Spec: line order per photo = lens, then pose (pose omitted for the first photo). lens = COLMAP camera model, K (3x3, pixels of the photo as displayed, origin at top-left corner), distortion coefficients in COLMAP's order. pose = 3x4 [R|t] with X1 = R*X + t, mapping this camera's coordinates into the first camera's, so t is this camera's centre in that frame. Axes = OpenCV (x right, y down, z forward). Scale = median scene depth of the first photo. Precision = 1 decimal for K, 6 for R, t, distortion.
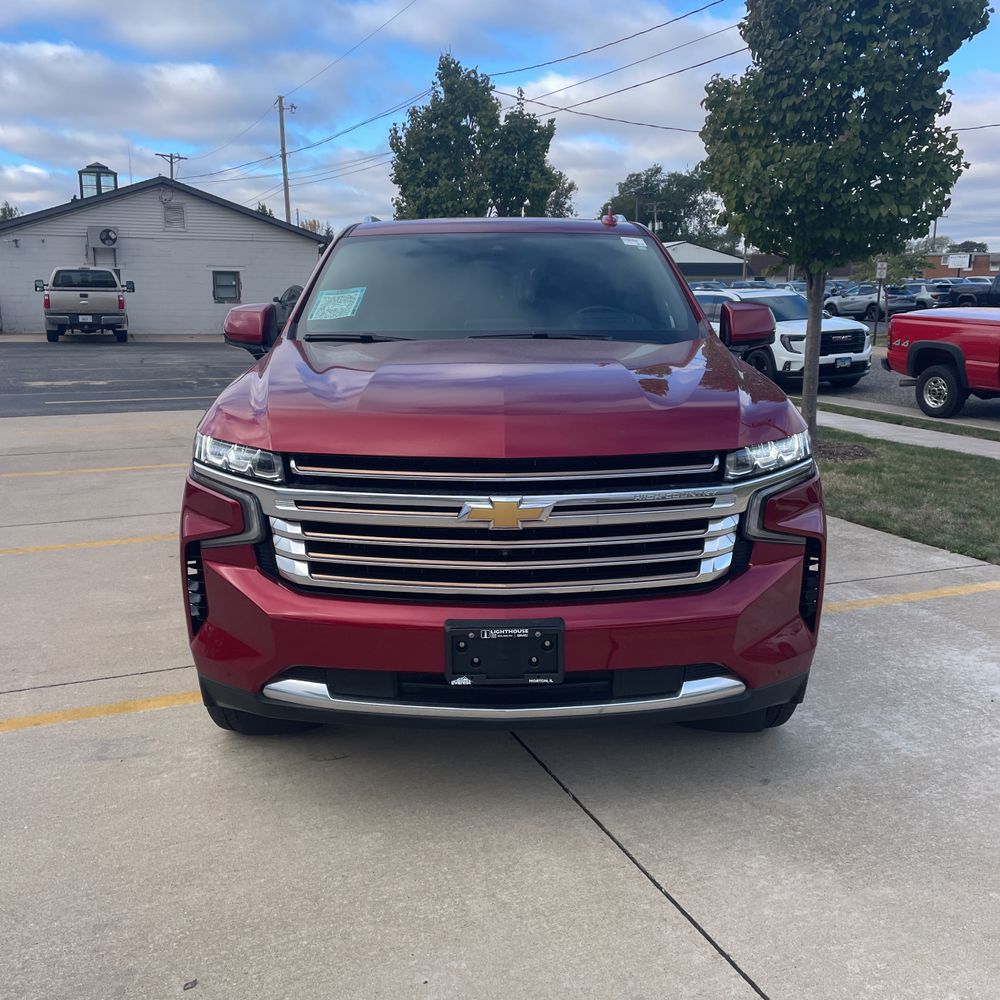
lens RADIAL K [[1031.7, 0, 503.8], [0, 1031.7, 491.4], [0, 0, 1]] dist [0.099731, -0.132661]
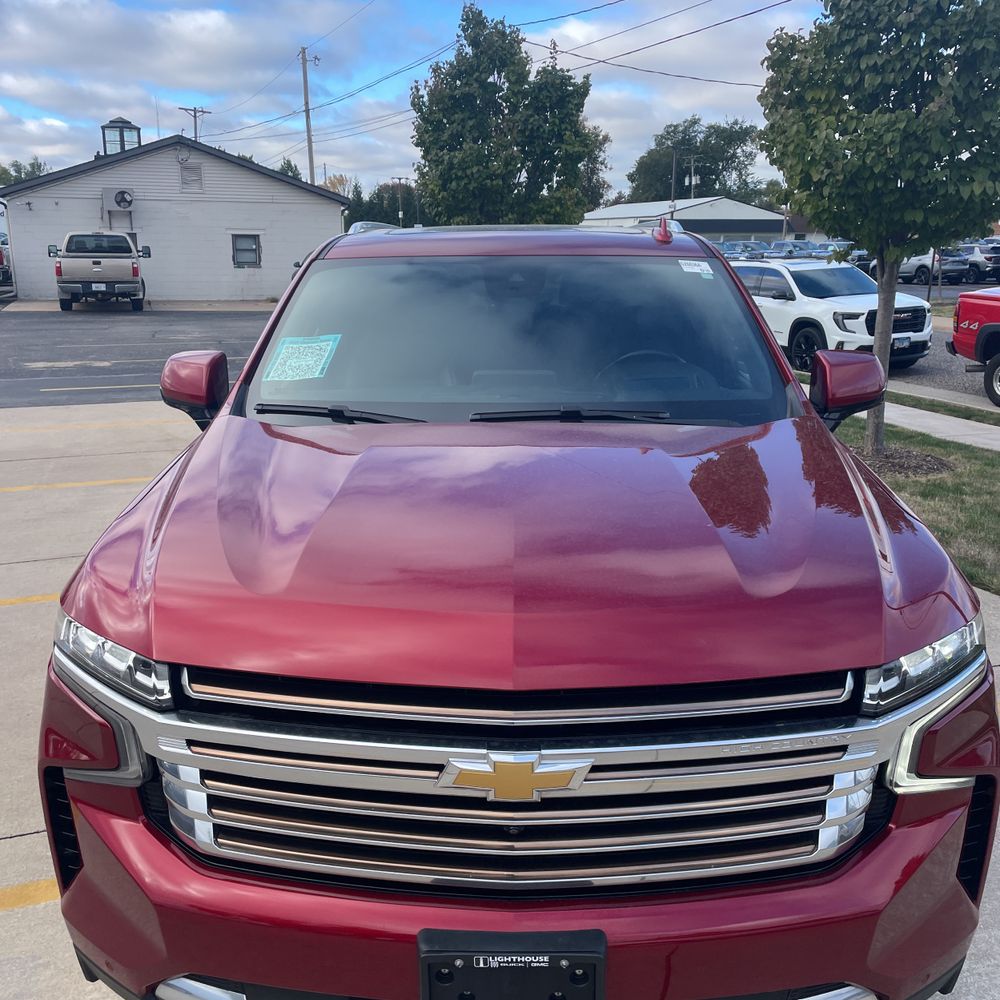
lens RADIAL K [[1020.6, 0, 500.0], [0, 1020.6, 500.0], [0, 0, 1]] dist [0.090336, -0.120458]
pose [[0.999431, 0.008840, -0.032553, 0.002333], [-0.007036, 0.998456, 0.055098, -0.034514], [0.032990, -0.054837, 0.997950, 0.074010]]
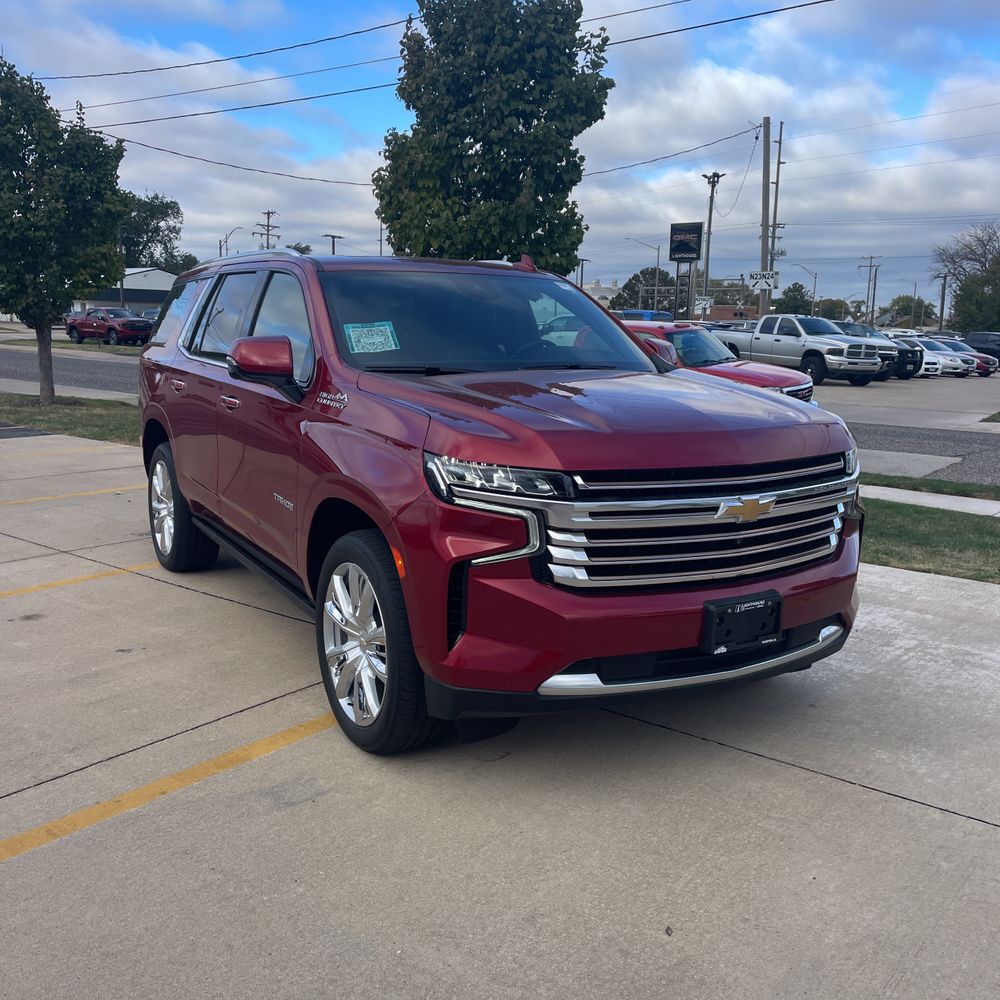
lens RADIAL K [[1031.7, 0, 503.8], [0, 1031.7, 491.4], [0, 0, 1]] dist [0.099731, -0.132661]
pose [[0.857639, -0.064841, 0.510148, -0.169373], [0.079044, 0.996852, -0.006182, -0.002954], [-0.508141, 0.045626, 0.860065, 0.014025]]
